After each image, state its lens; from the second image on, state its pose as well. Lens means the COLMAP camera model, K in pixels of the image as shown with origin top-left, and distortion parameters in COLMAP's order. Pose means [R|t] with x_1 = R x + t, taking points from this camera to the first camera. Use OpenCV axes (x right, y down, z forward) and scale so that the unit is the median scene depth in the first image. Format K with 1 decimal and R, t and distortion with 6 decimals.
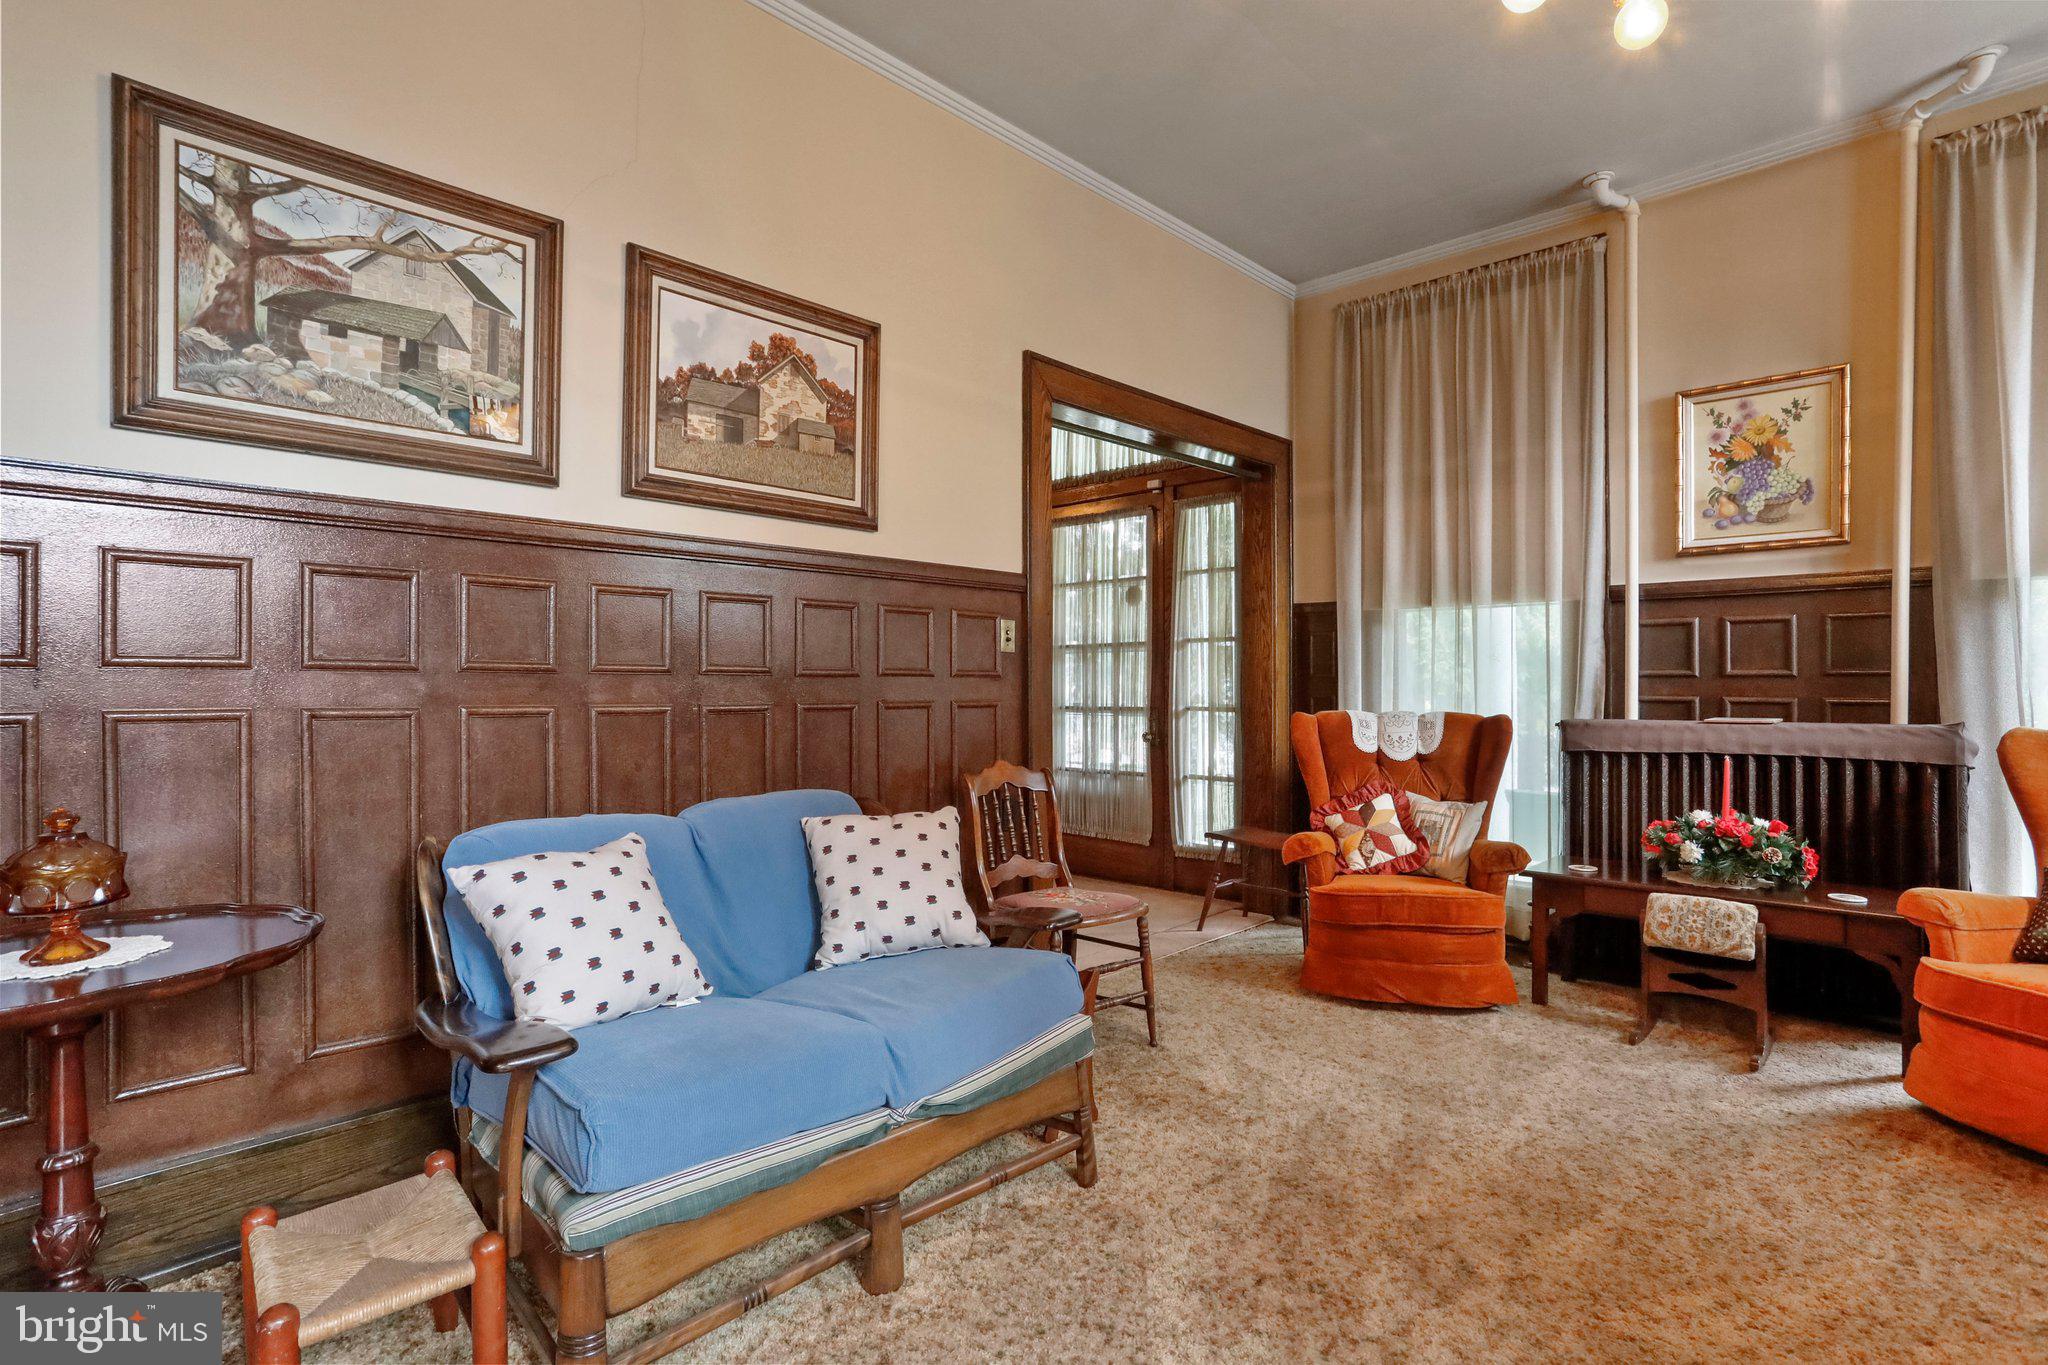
lens RADIAL K [[957.4, 0, 1016.9], [0, 957.4, 680.6], [0, 0, 1]] dist [-0.000529, 0.000008]
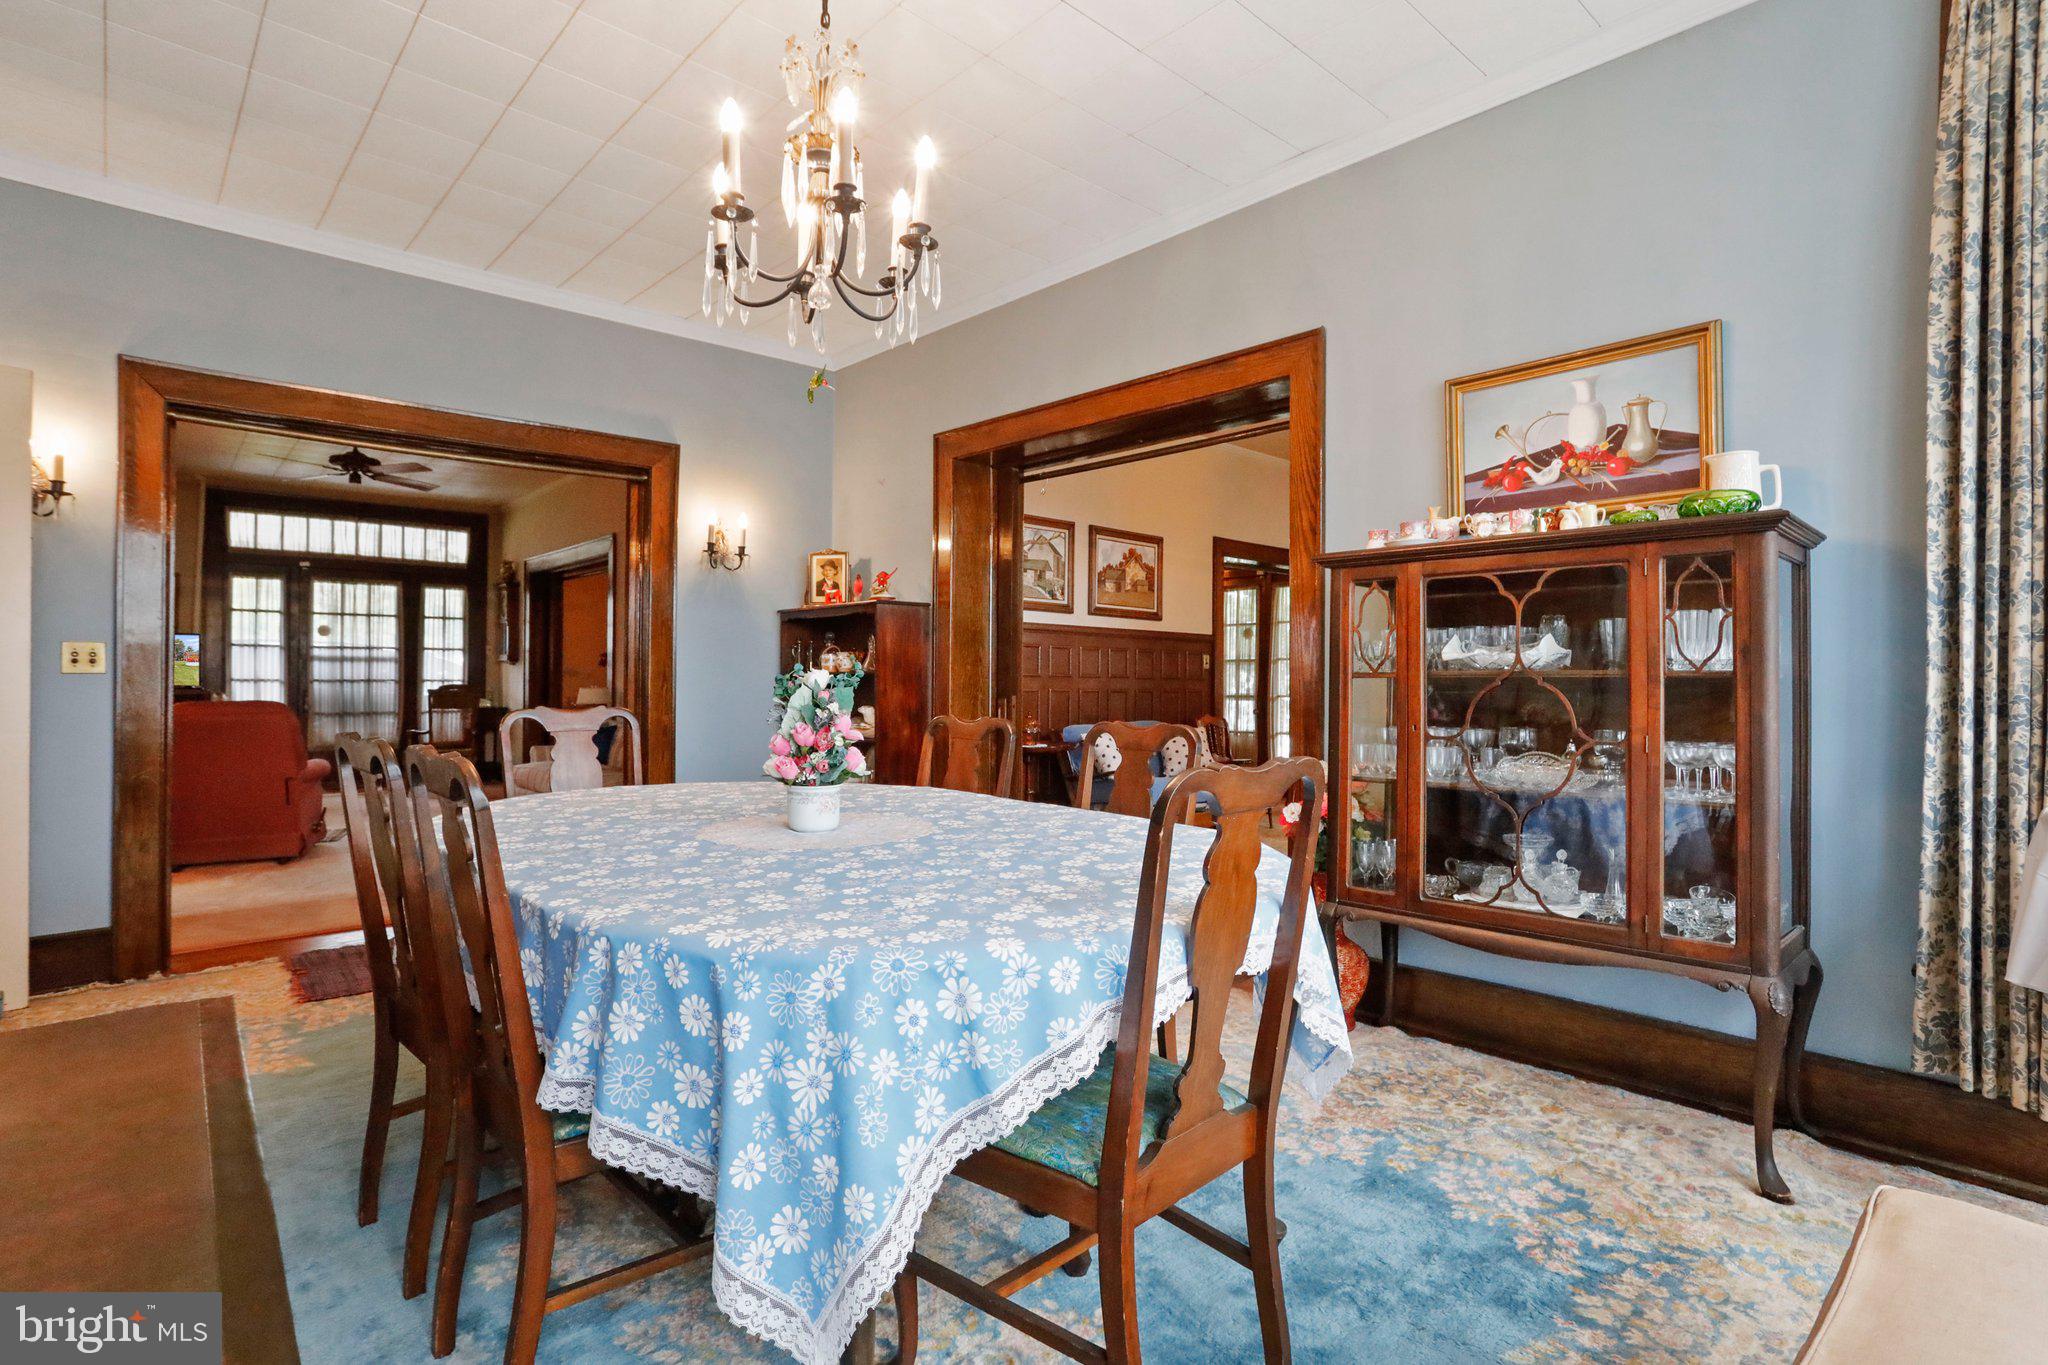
lens RADIAL K [[957.4, 0, 1031.5], [0, 957.4, 677.0], [0, 0, 1]] dist [-0.000529, 0.000008]
pose [[0.998586, 0.012323, -0.051721, -0.363398], [-0.012287, 0.999924, 0.001013, -0.007523], [0.051730, -0.000376, 0.998661, -1.557414]]
